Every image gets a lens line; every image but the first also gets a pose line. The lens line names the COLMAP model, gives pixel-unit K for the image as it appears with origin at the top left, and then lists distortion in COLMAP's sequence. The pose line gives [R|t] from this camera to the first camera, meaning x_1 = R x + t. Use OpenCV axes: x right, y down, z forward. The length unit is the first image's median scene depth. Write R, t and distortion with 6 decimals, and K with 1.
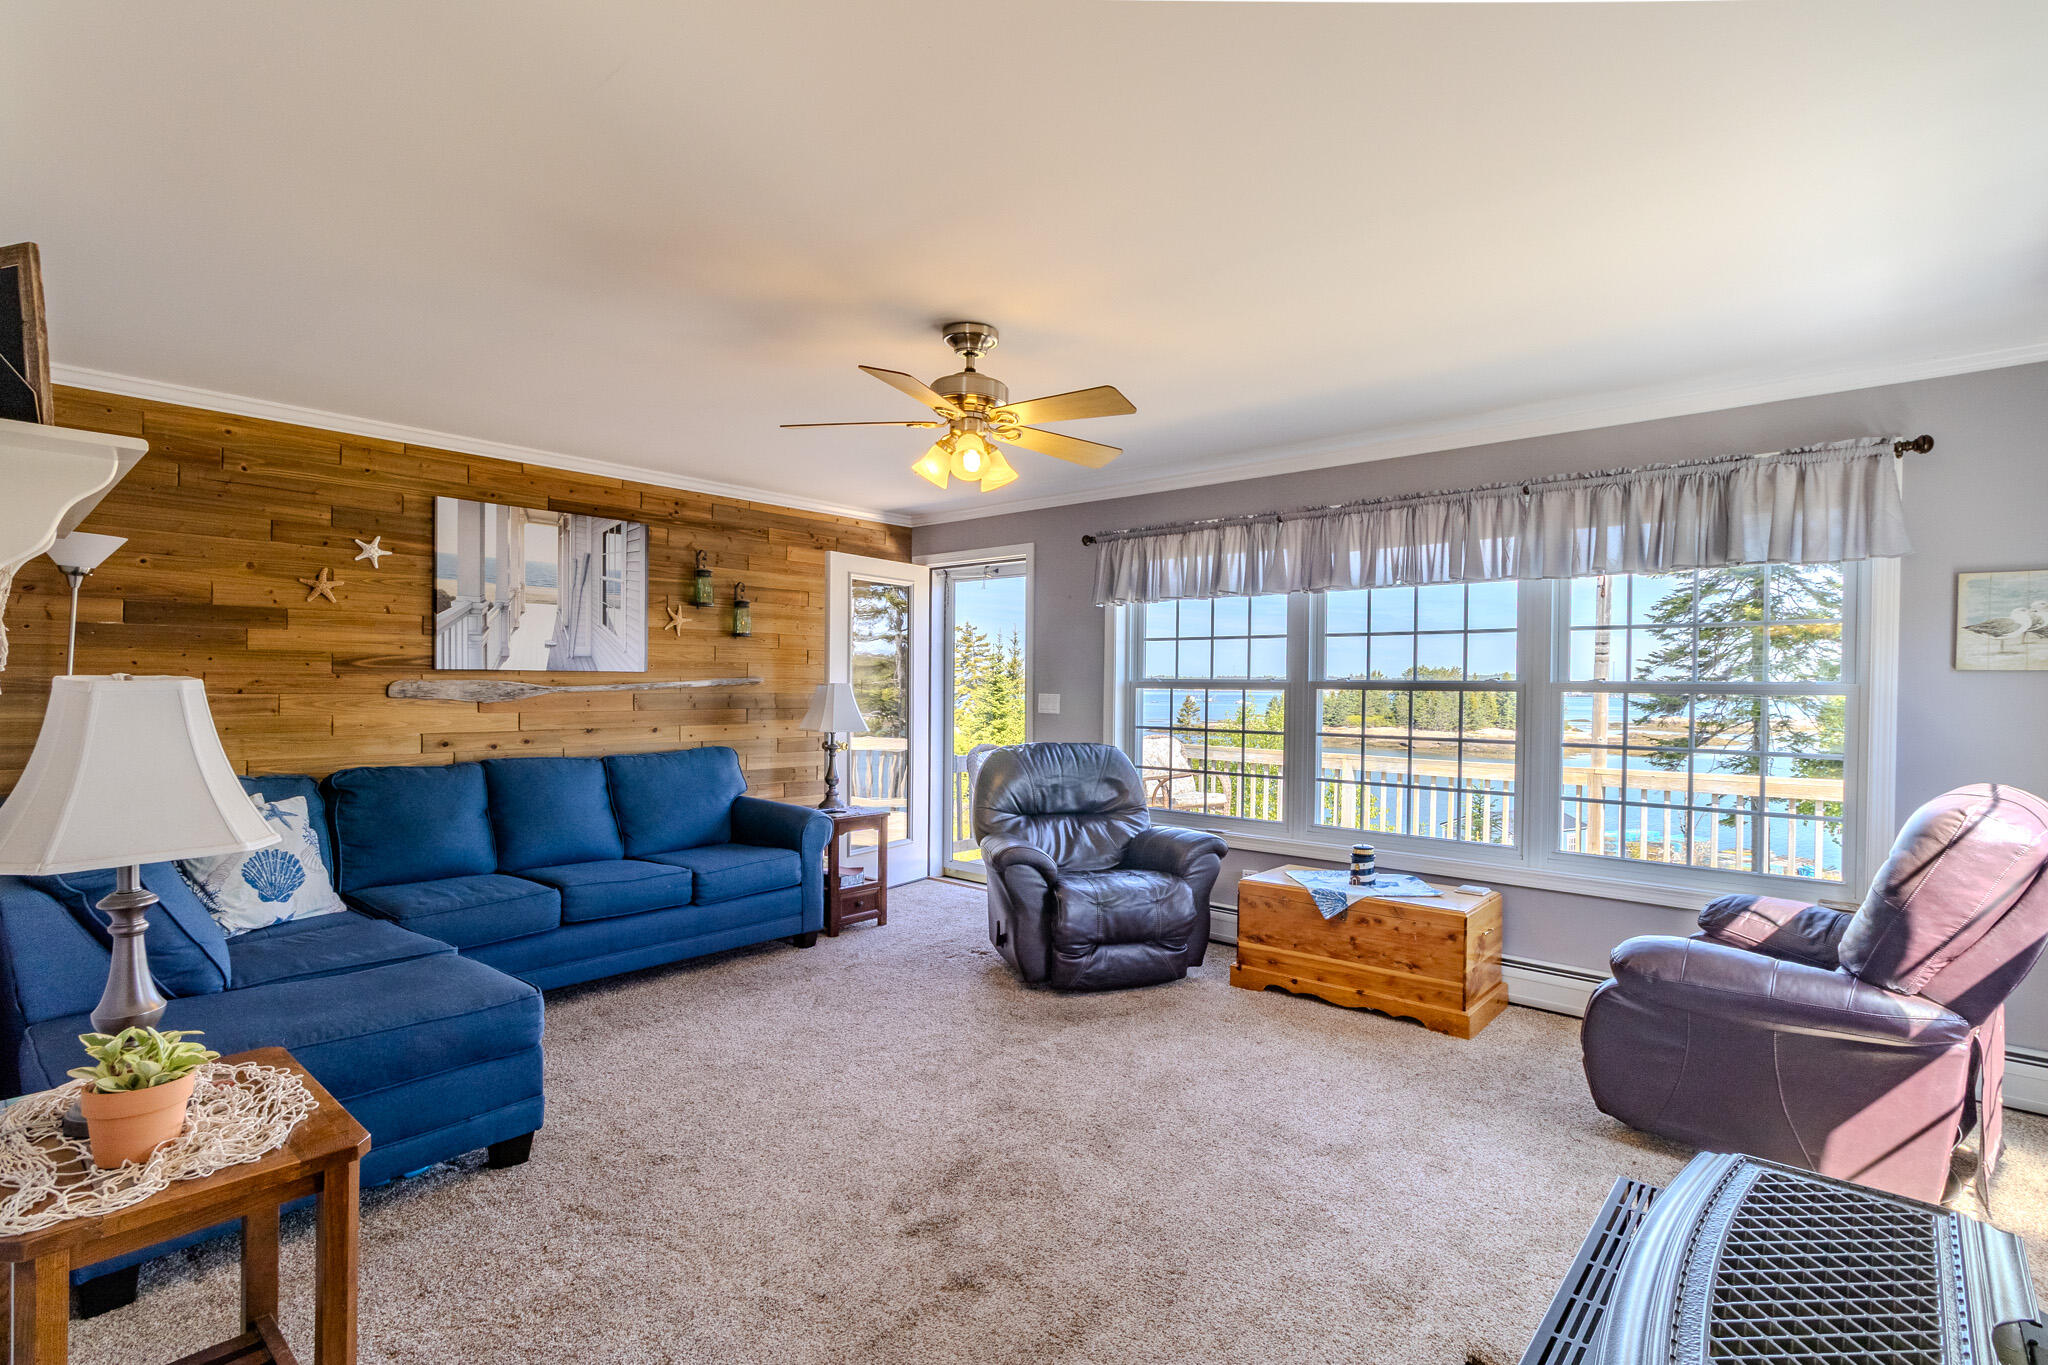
lens RADIAL K [[988.9, 0, 1037.1], [0, 988.9, 690.4], [0, 0, 1]] dist [0.002956, 0.000886]
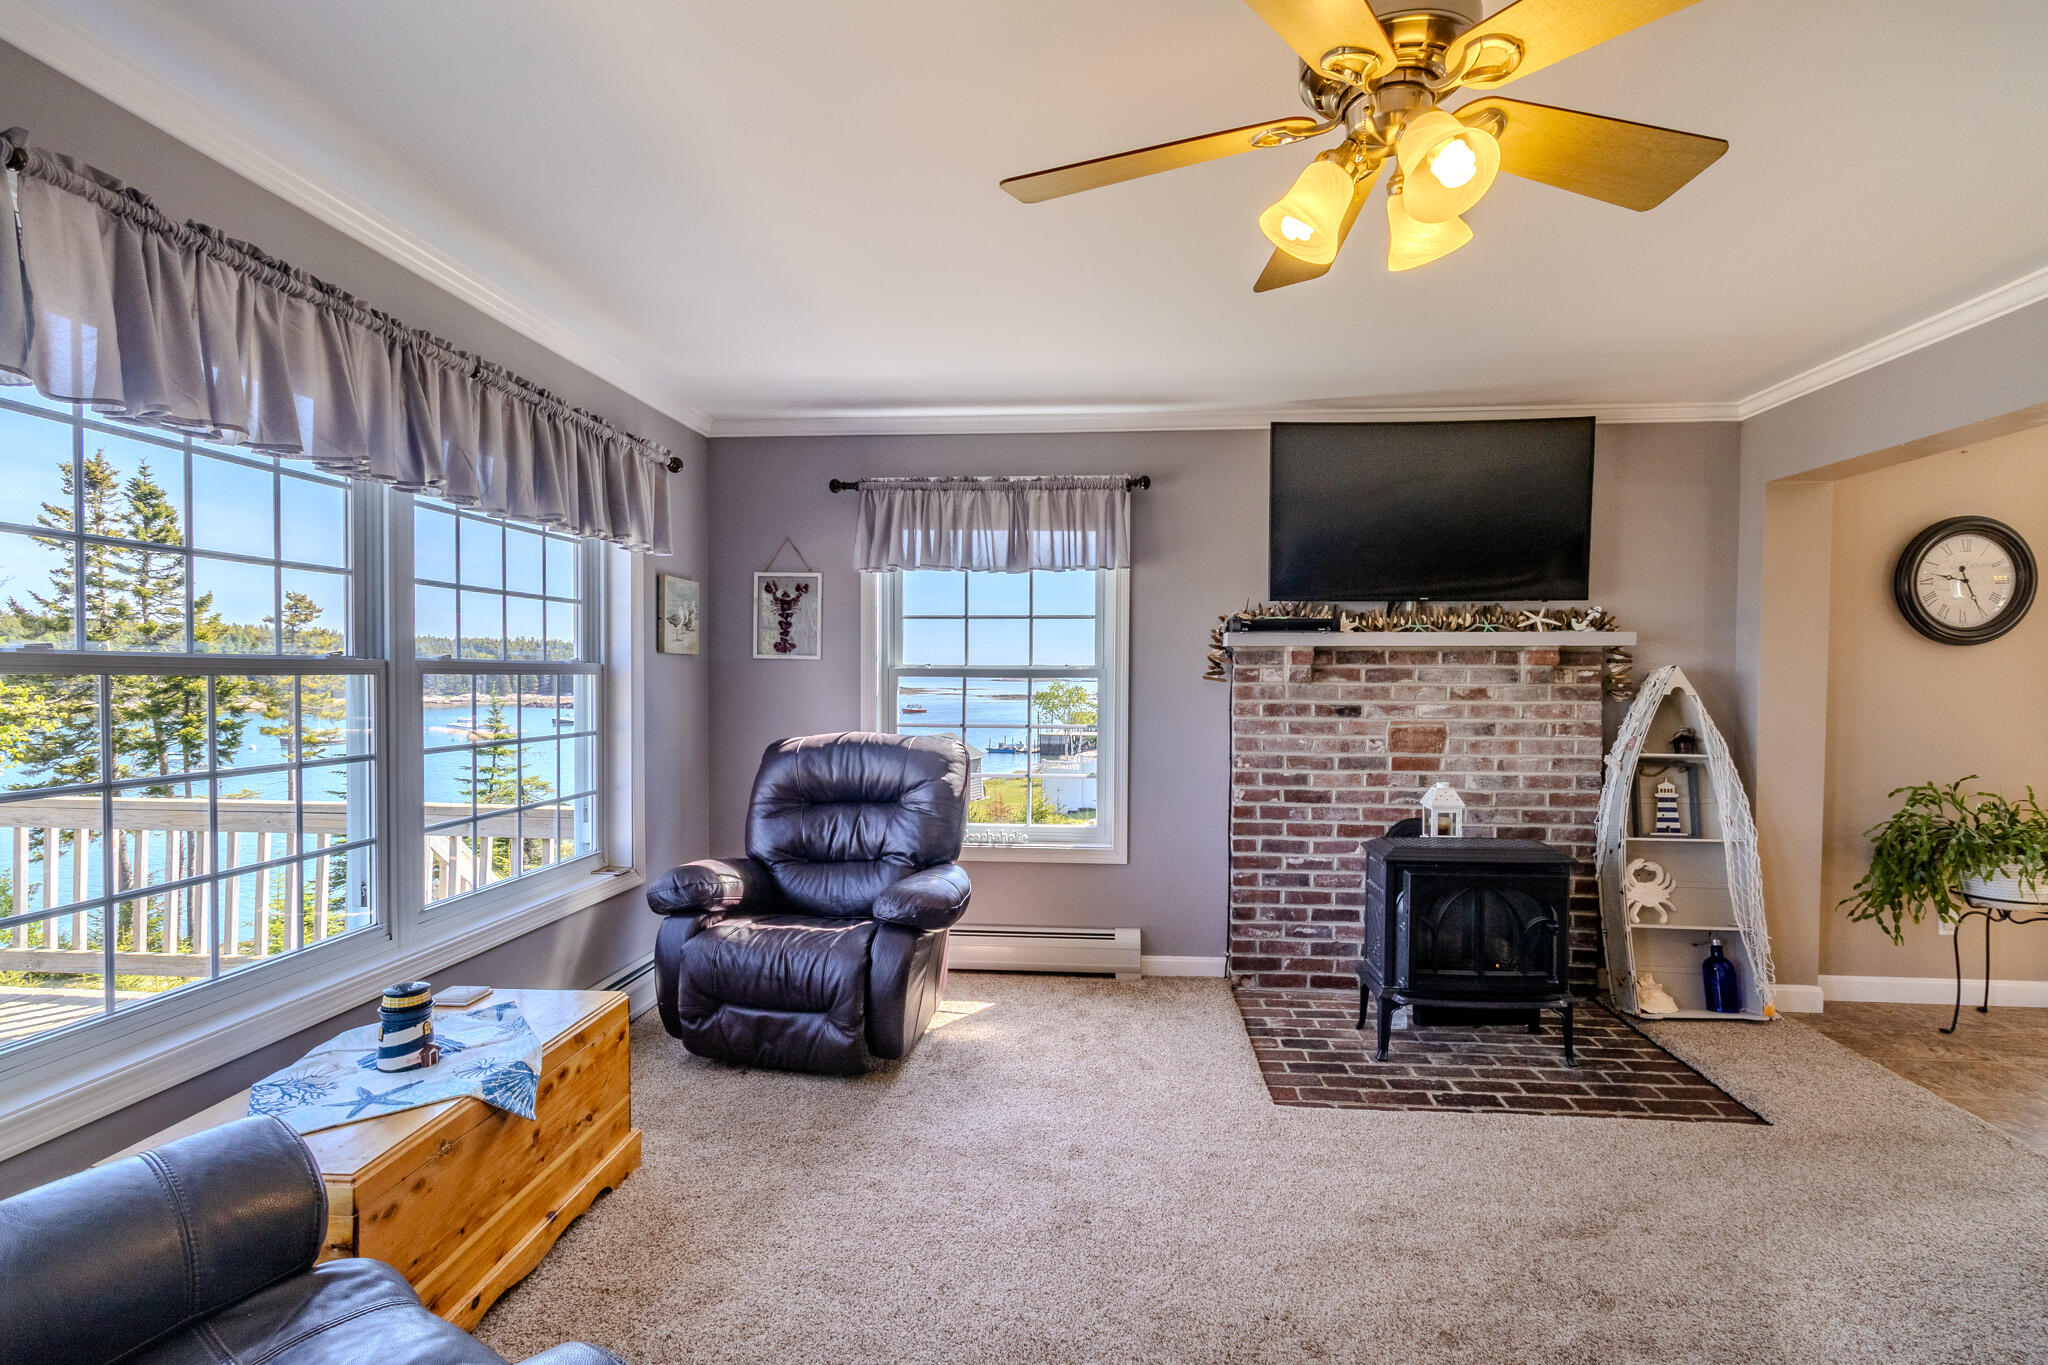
lens RADIAL K [[988.9, 0, 1054.7], [0, 988.9, 700.7], [0, 0, 1]] dist [0.002956, 0.000886]
pose [[-0.607792, -0.033099, 0.793406, -0.285087], [-0.004241, 0.999252, 0.038437, -0.008777], [-0.794085, 0.019997, -0.607477, 1.130335]]
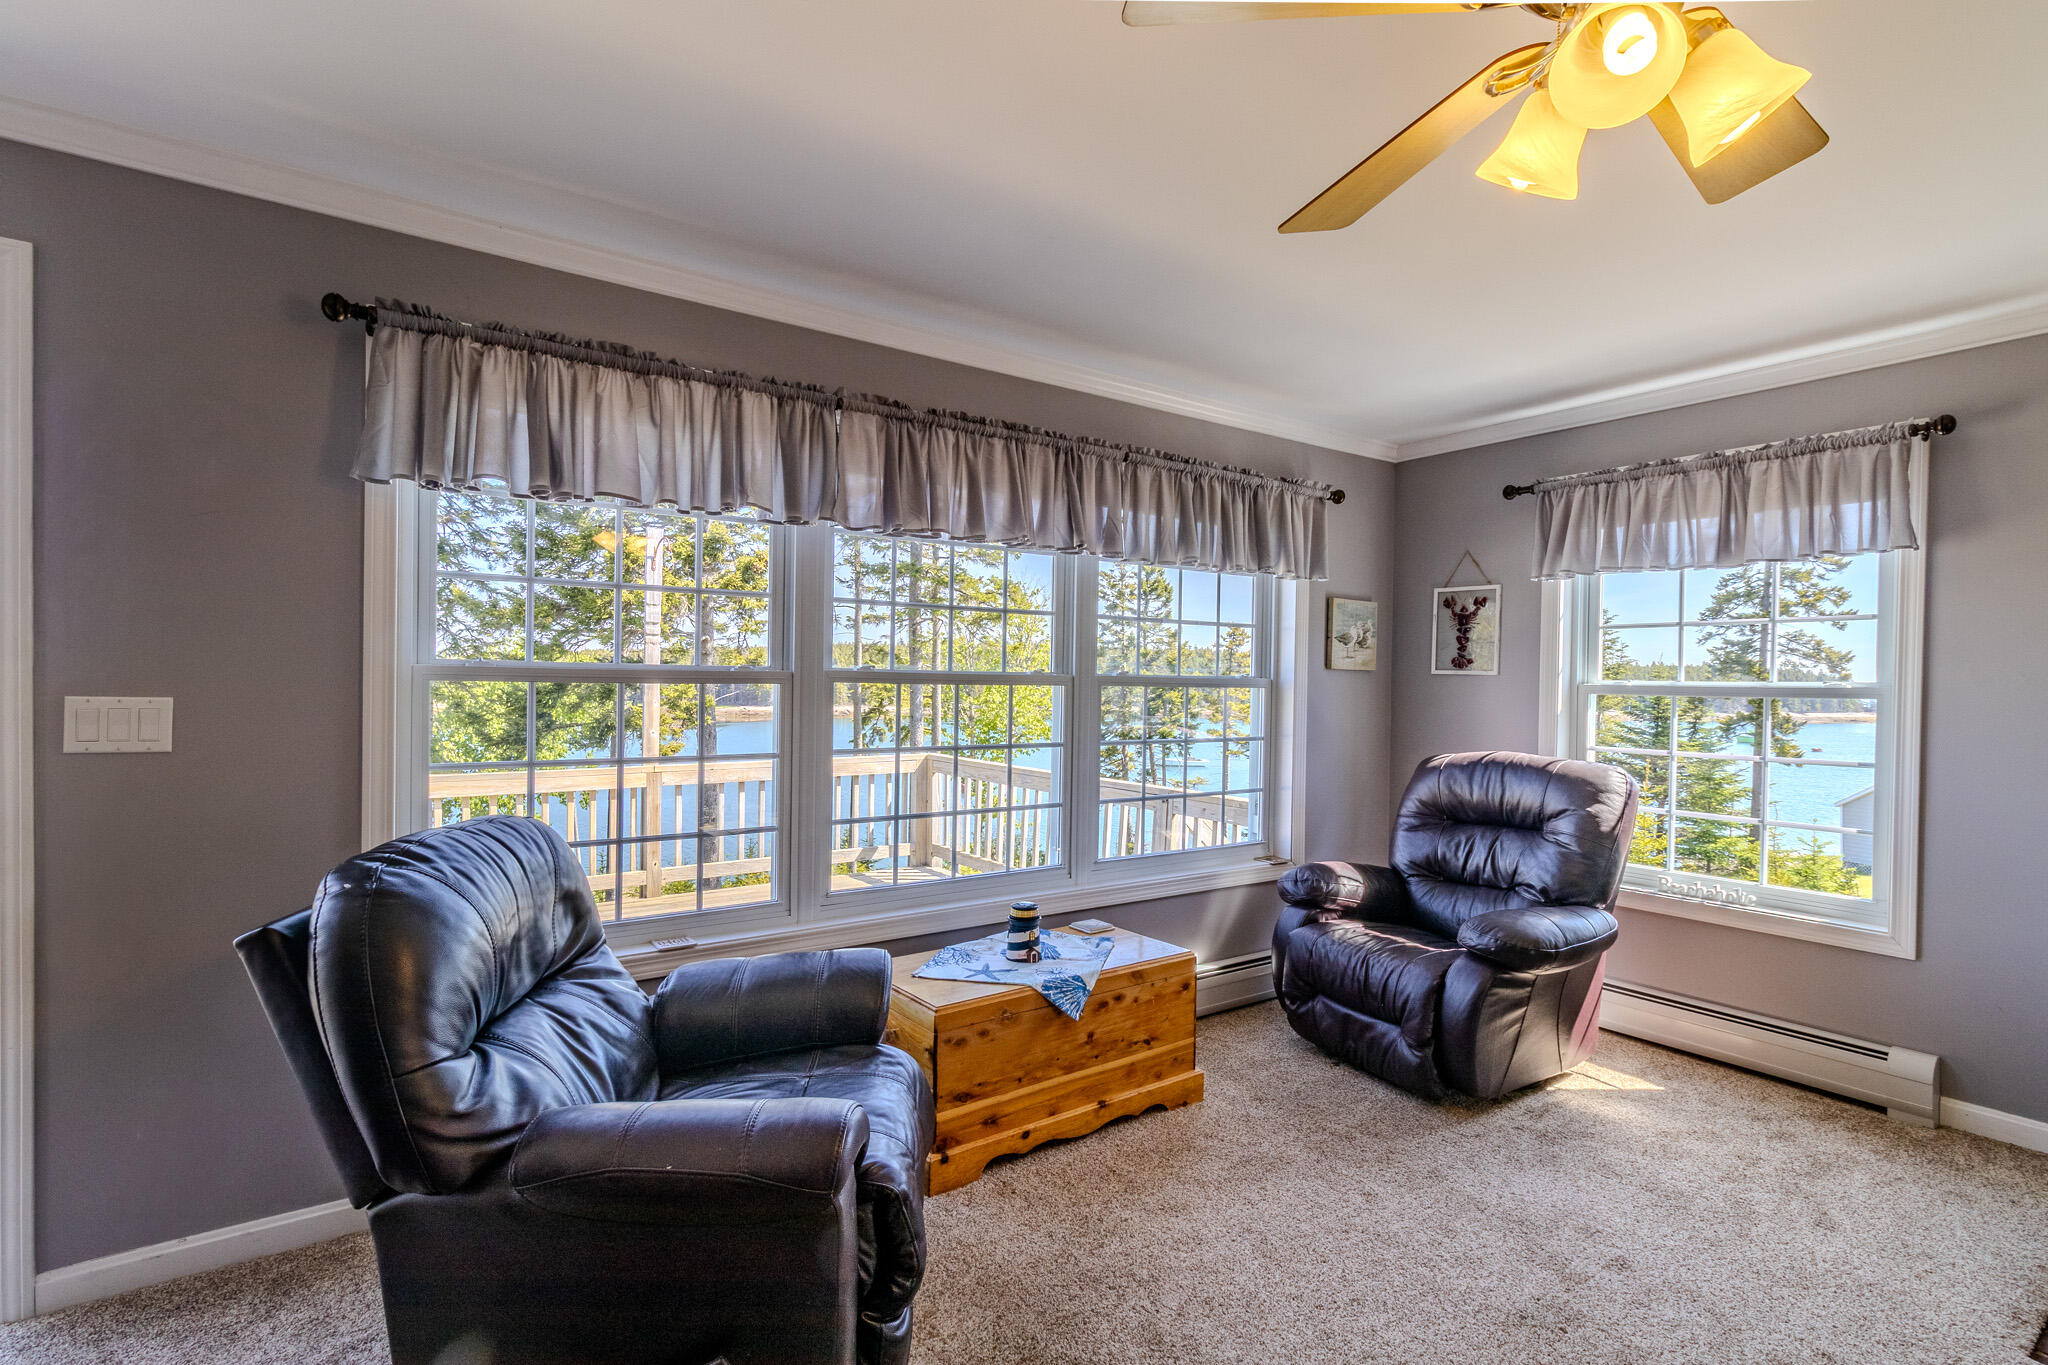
lens RADIAL K [[988.9, 0, 1028.1], [0, 988.9, 689.4], [0, 0, 1]] dist [0.002956, 0.000886]
pose [[0.228016, -0.012982, 0.973571, -0.393505], [-0.004642, 0.999885, 0.014420, -0.008447], [-0.973646, -0.007807, 0.227929, 0.907744]]
